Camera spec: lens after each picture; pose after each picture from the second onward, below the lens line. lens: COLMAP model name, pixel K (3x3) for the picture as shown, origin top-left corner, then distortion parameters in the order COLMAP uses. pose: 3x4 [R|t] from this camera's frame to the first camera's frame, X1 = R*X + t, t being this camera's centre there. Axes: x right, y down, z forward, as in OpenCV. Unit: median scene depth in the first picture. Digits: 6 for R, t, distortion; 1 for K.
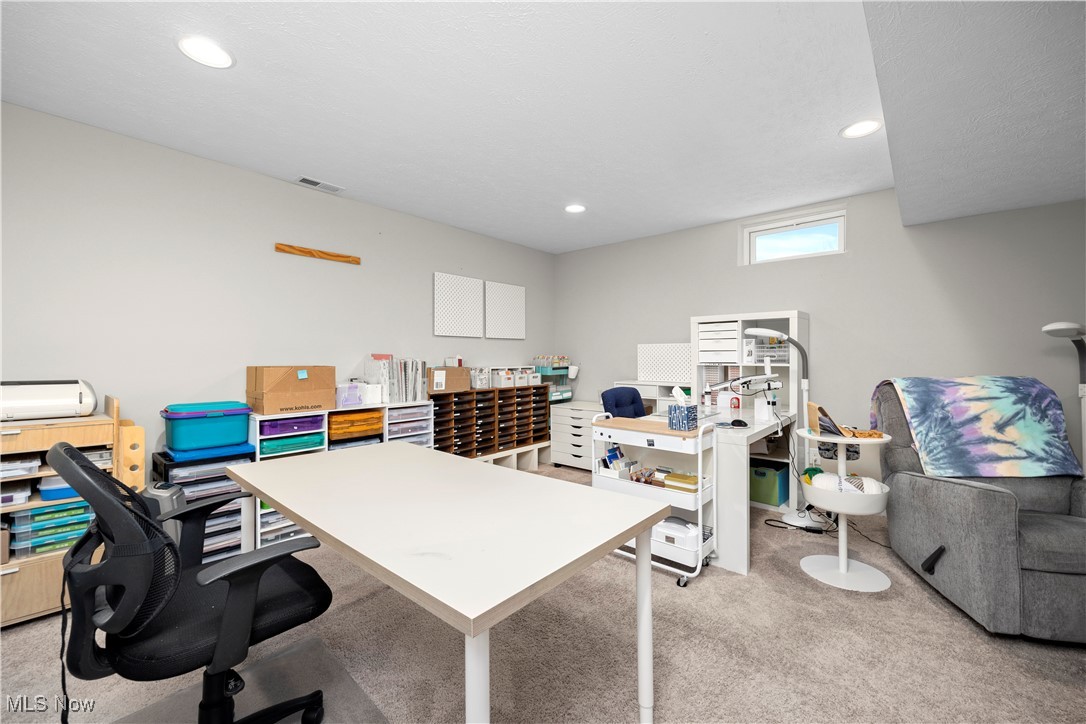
lens RADIAL K [[436.8, 0, 543.0], [0, 436.8, 362.0], [0, 0, 1]] dist [-0.004224, -0.000233]
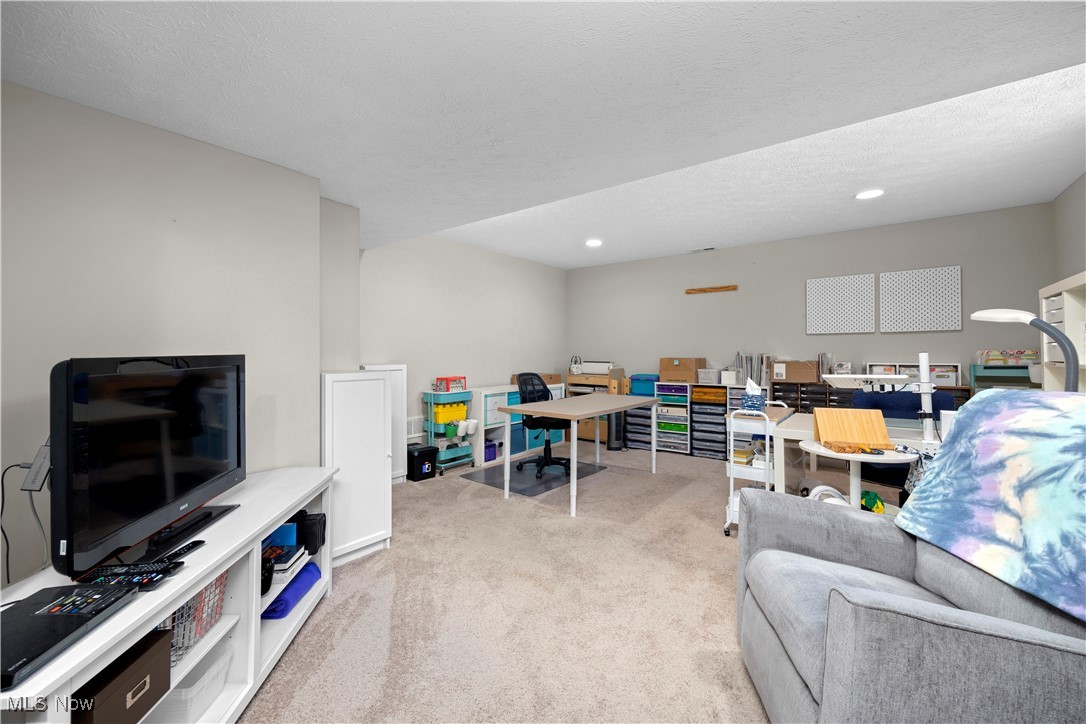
lens RADIAL K [[436.8, 0, 543.0], [0, 436.8, 362.0], [0, 0, 1]] dist [-0.004224, -0.000233]
pose [[0.066096, 0.020995, -0.997592, 1.314840], [-0.006296, 0.999767, 0.020623, -0.008658], [0.997793, 0.004917, 0.066213, 0.328348]]
